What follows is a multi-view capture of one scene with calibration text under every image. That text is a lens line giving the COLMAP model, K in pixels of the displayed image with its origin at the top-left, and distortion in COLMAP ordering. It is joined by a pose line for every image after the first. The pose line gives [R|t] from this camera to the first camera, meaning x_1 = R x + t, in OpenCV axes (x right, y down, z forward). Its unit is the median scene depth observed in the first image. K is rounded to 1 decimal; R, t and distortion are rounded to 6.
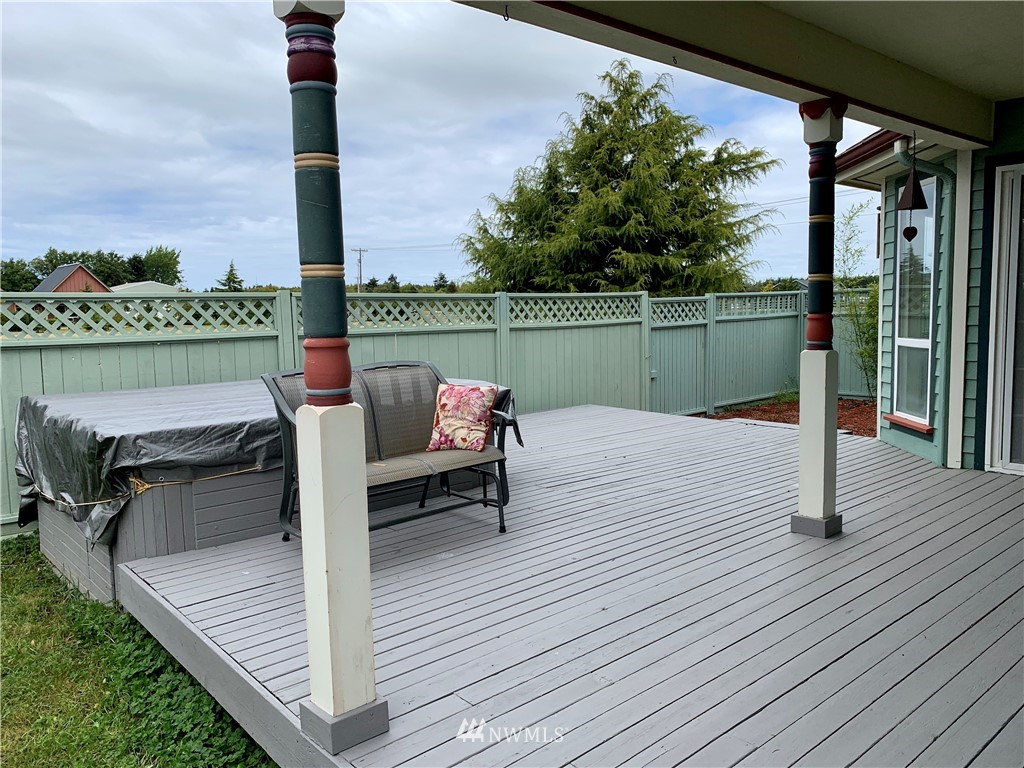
lens RADIAL K [[774.3, 0, 507.5], [0, 774.3, 399.6], [0, 0, 1]] dist [-0.027792, 0.004381]
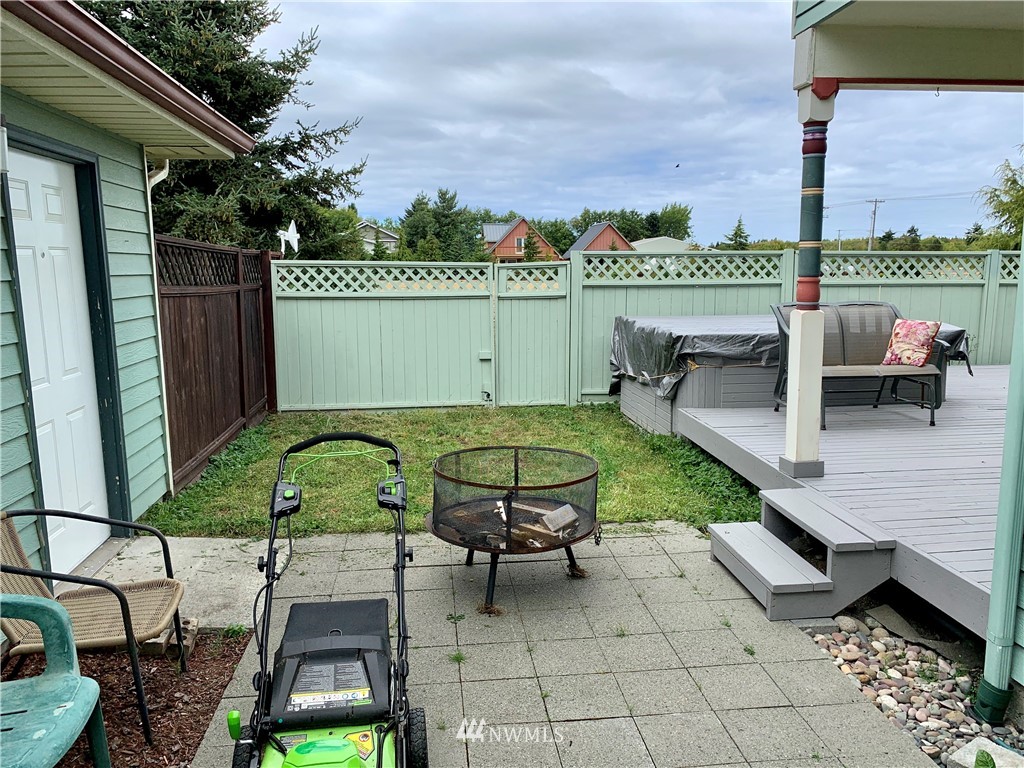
lens RADIAL K [[774.3, 0, 507.5], [0, 774.3, 399.6], [0, 0, 1]] dist [-0.027792, 0.004381]
pose [[0.812646, 0.107356, -0.572784, 0.125086], [-0.074015, 0.993939, 0.081282, 0.052684], [0.578039, -0.023659, 0.815666, -0.443734]]
